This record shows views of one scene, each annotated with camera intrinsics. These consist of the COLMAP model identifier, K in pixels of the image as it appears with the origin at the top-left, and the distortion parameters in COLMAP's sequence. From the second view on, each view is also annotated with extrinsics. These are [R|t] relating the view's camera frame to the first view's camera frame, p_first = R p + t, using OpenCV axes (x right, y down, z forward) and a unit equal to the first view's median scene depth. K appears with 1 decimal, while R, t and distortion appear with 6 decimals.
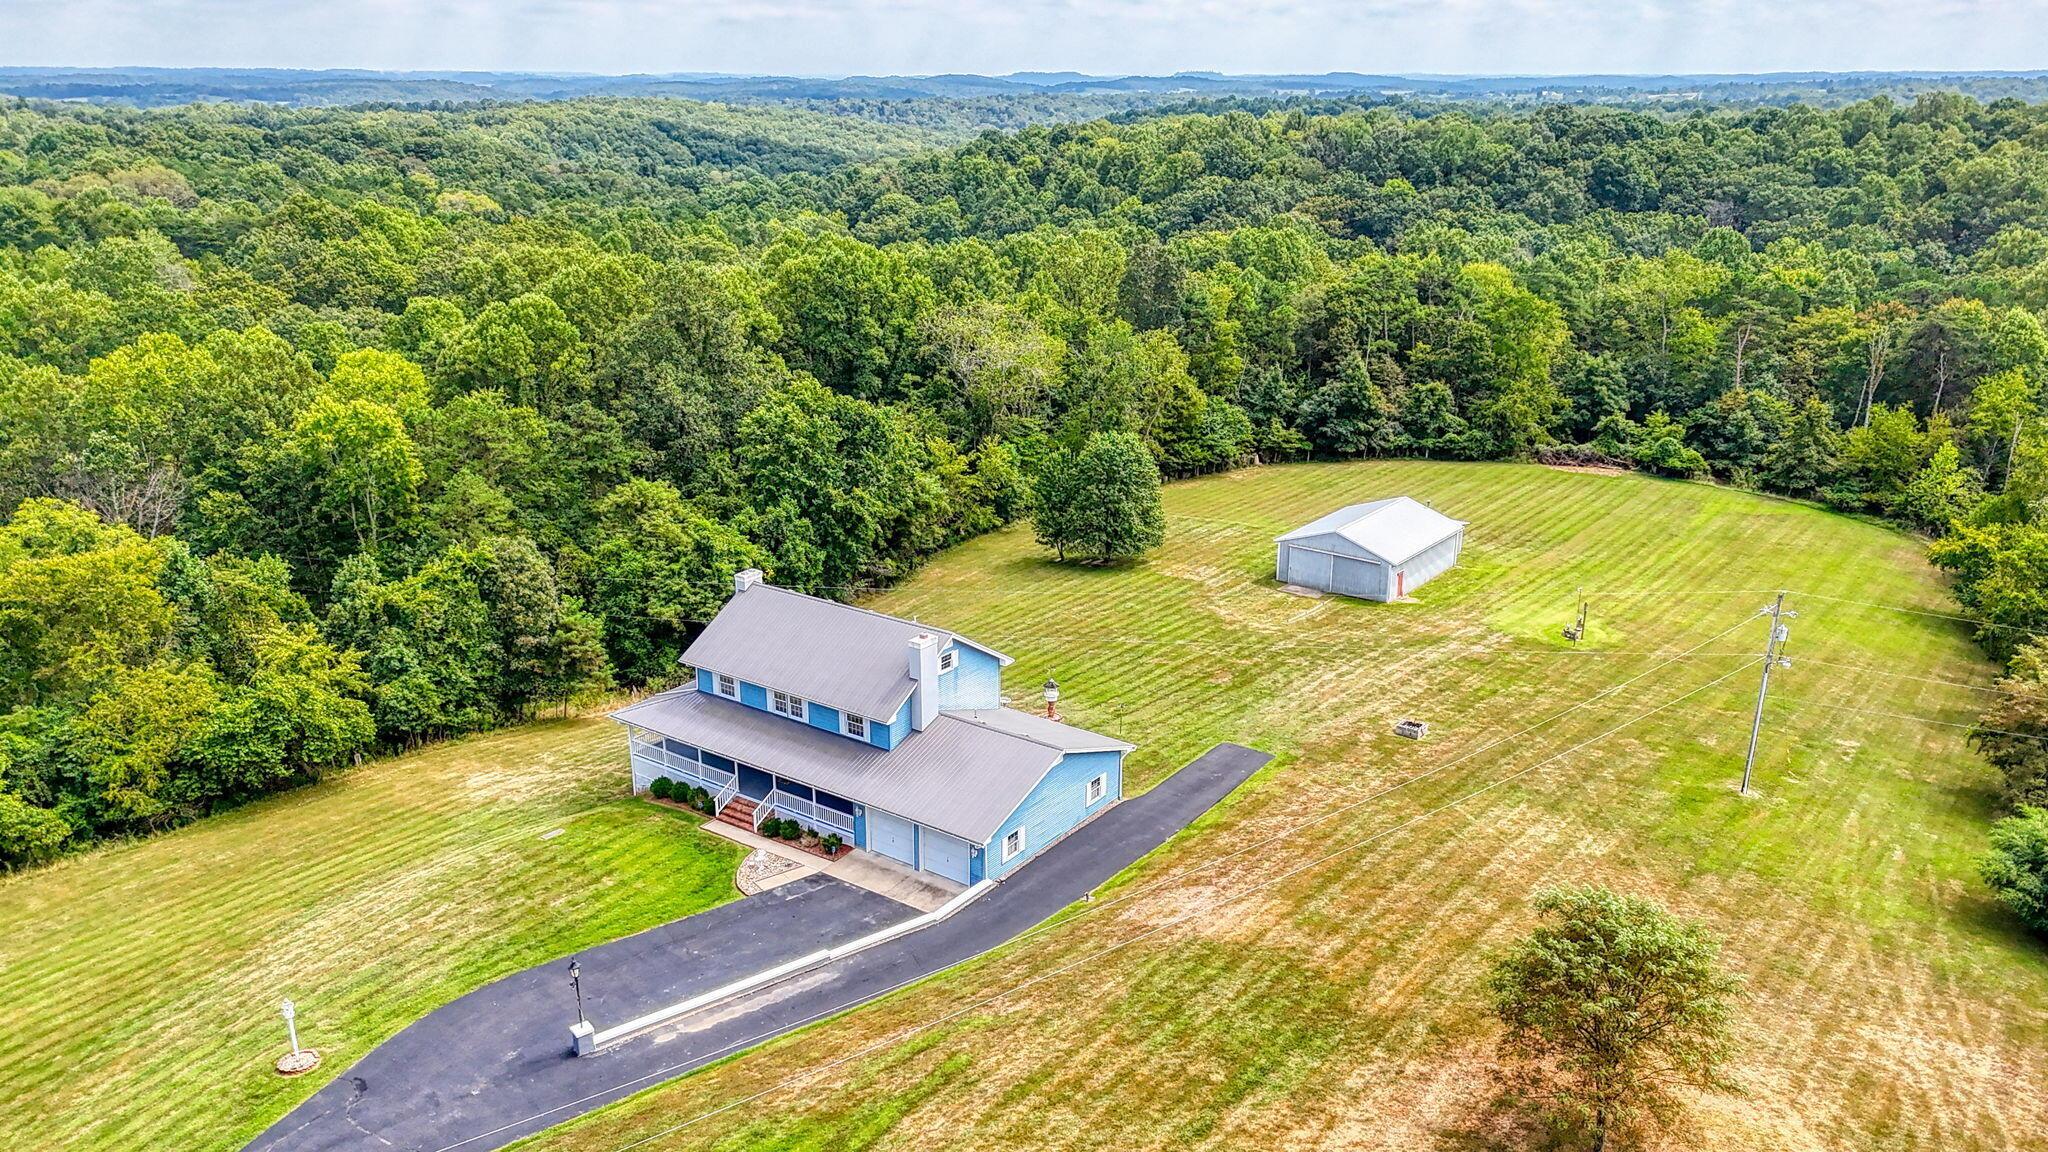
lens RADIAL K [[1513.5, 0, 1027.1], [0, 1513.5, 572.5], [0, 0, 1]] dist [-0.007569, -0.005592]
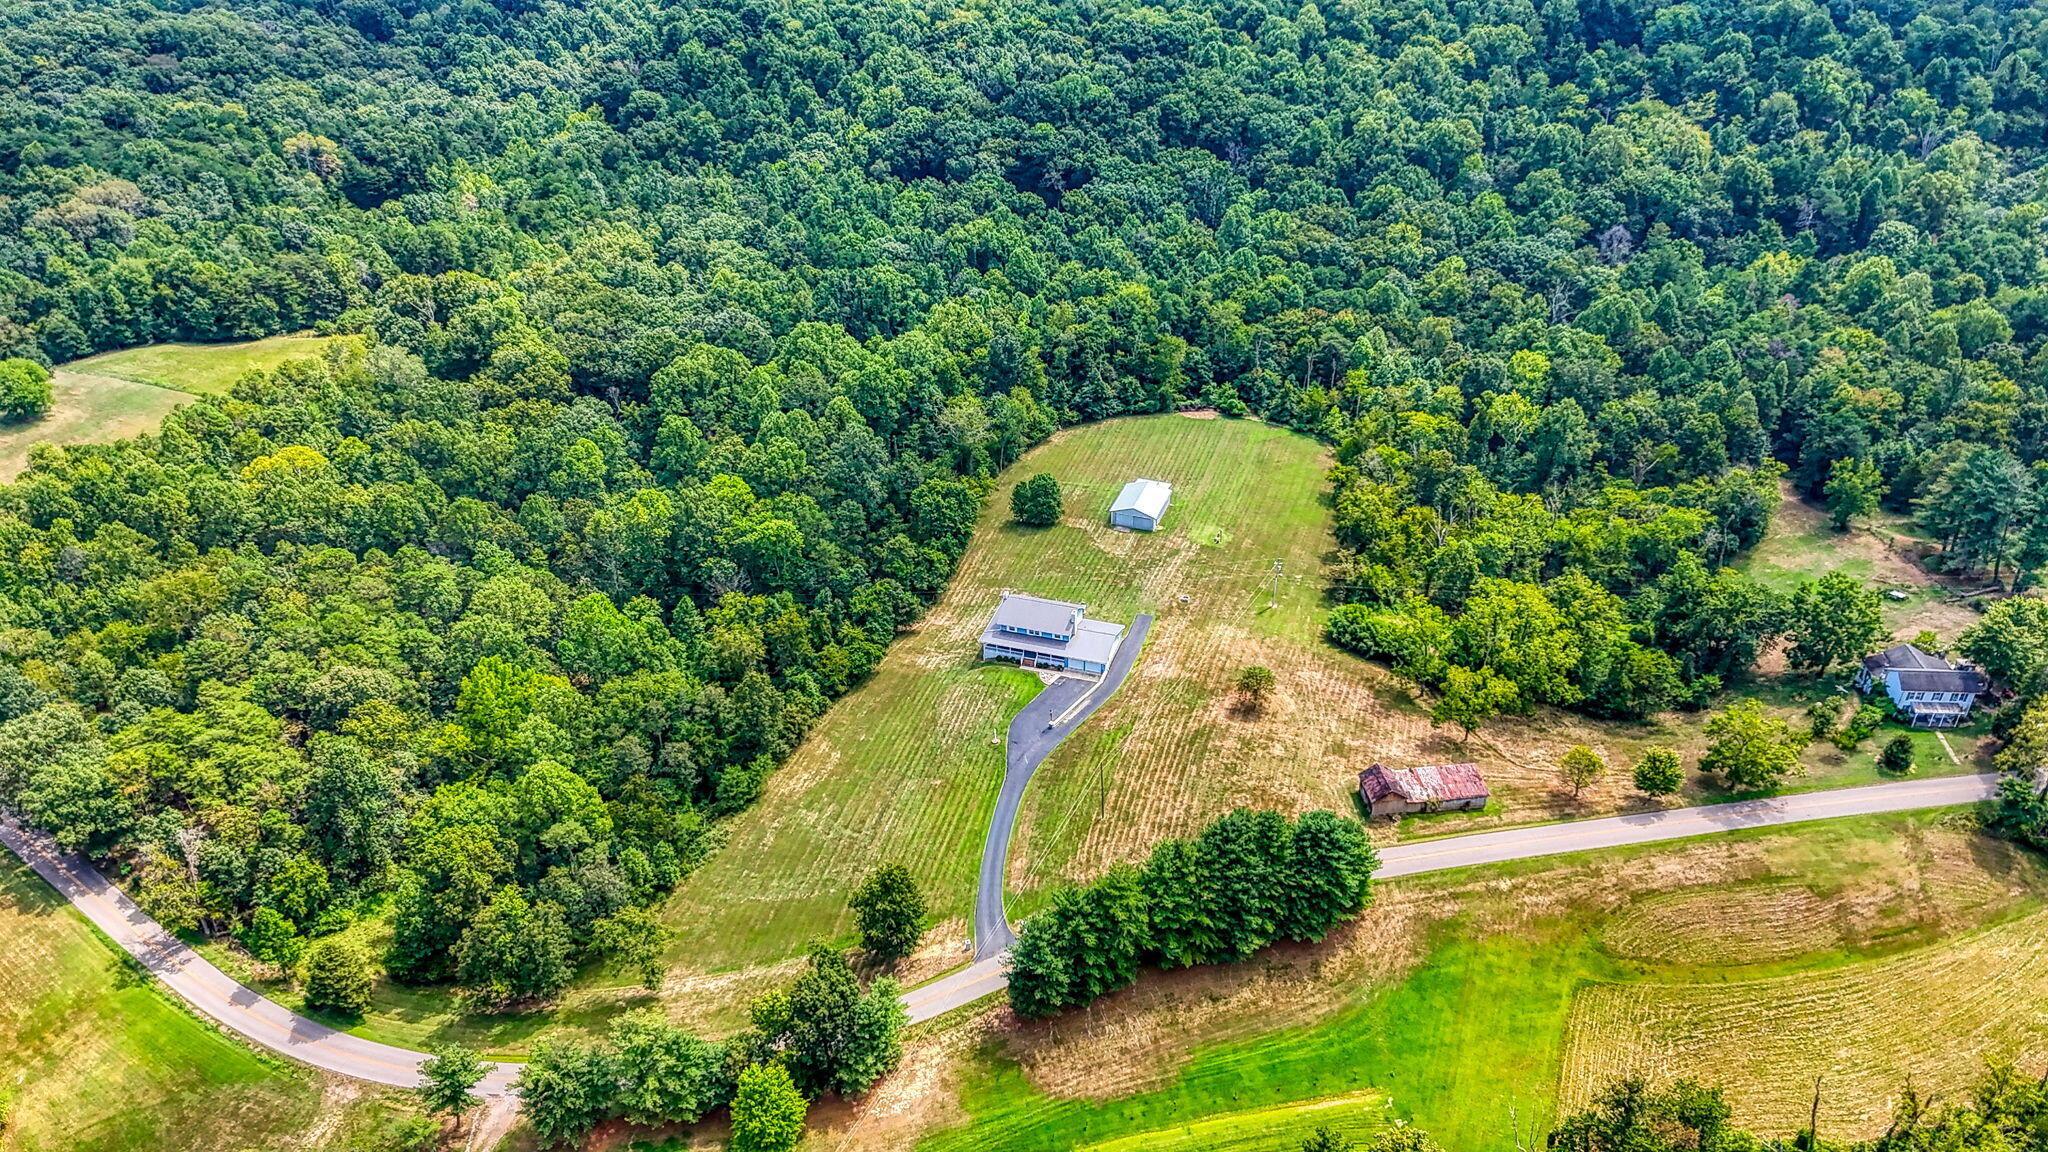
lens RADIAL K [[1513.5, 0, 1024.6], [0, 1513.5, 579.7], [0, 0, 1]] dist [-0.007569, -0.005592]
pose [[0.950037, -0.184025, 0.252120, -0.680730], [0.109801, 0.953126, 0.281947, -0.675370], [-0.292187, -0.240177, 0.925711, -1.489196]]
